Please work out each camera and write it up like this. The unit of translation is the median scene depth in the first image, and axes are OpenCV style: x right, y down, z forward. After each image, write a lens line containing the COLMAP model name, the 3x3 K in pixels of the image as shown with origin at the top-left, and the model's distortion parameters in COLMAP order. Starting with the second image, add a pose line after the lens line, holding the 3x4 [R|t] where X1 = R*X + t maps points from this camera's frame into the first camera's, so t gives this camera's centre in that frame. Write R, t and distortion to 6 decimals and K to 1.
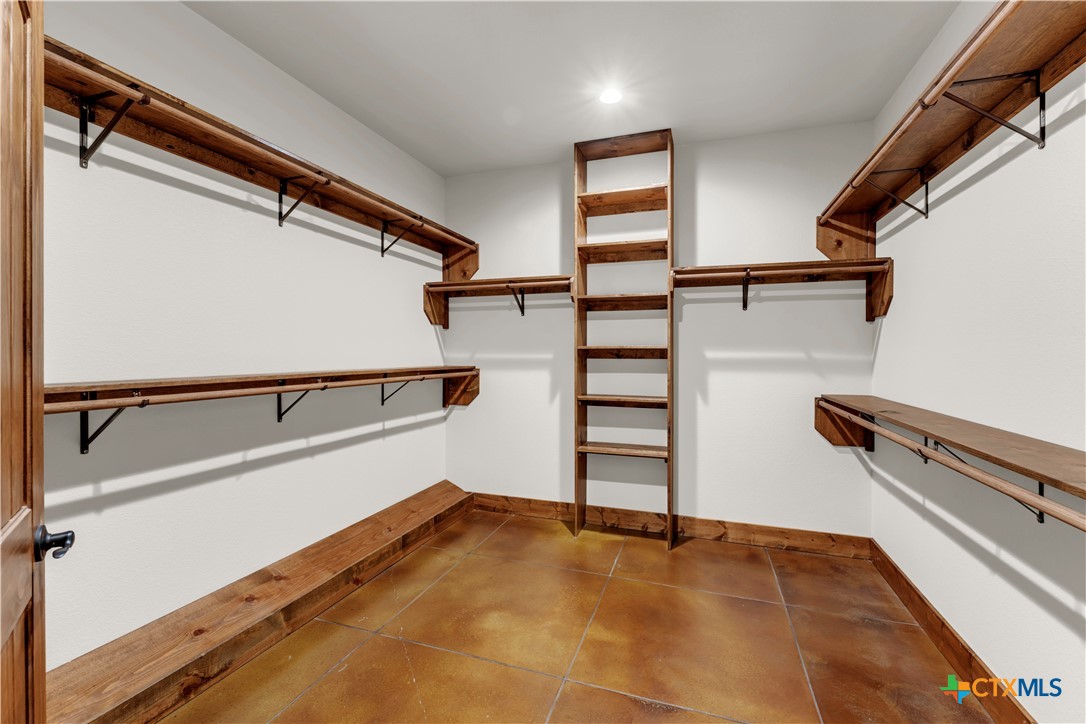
lens RADIAL K [[457.5, 0, 542.6], [0, 457.5, 355.8], [0, 0, 1]] dist [-0.002913, -0.001021]
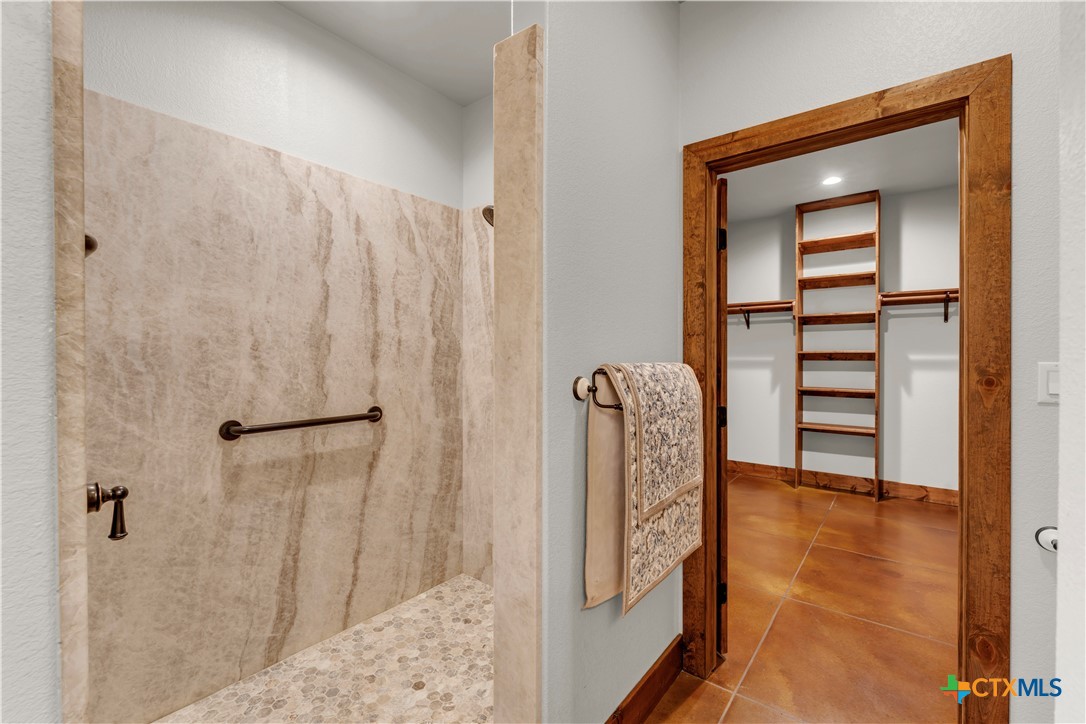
lens RADIAL K [[457.5, 0, 544.4], [0, 457.5, 362.6], [0, 0, 1]] dist [-0.002913, -0.001021]
pose [[0.944882, 0.000818, -0.327410, -0.195259], [0.001216, 0.999981, 0.006010, 0.003097], [0.327409, -0.006077, 0.944863, -0.555061]]
